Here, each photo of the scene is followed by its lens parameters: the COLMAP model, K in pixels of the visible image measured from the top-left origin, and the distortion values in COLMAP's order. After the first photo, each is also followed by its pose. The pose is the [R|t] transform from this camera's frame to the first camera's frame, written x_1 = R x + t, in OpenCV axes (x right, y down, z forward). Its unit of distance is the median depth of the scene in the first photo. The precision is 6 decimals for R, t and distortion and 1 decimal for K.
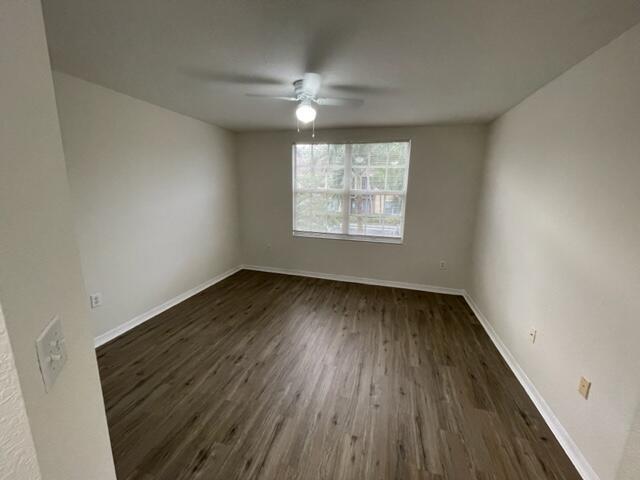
lens RADIAL K [[259.0, 0, 320.4], [0, 259.0, 238.9], [0, 0, 1]] dist [0.008917, -0.000028]
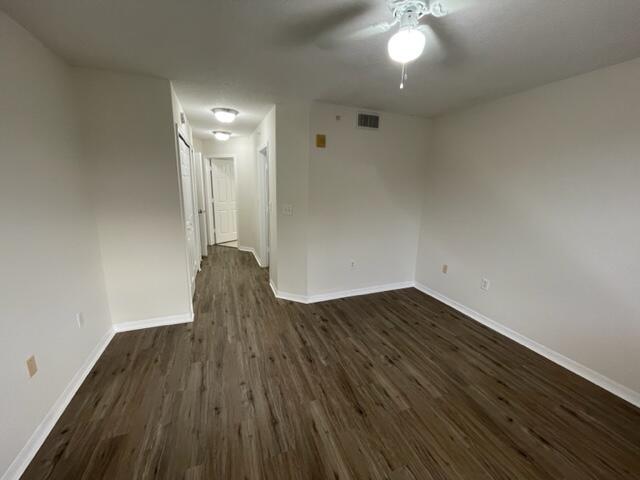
lens RADIAL K [[259.0, 0, 320.6], [0, 259.0, 239.2], [0, 0, 1]] dist [0.008917, -0.000028]
pose [[-0.796440, 0.090731, -0.597872, 0.473929], [-0.158178, 0.923001, 0.350784, -0.280587], [0.583663, 0.373949, -0.720763, 1.509162]]
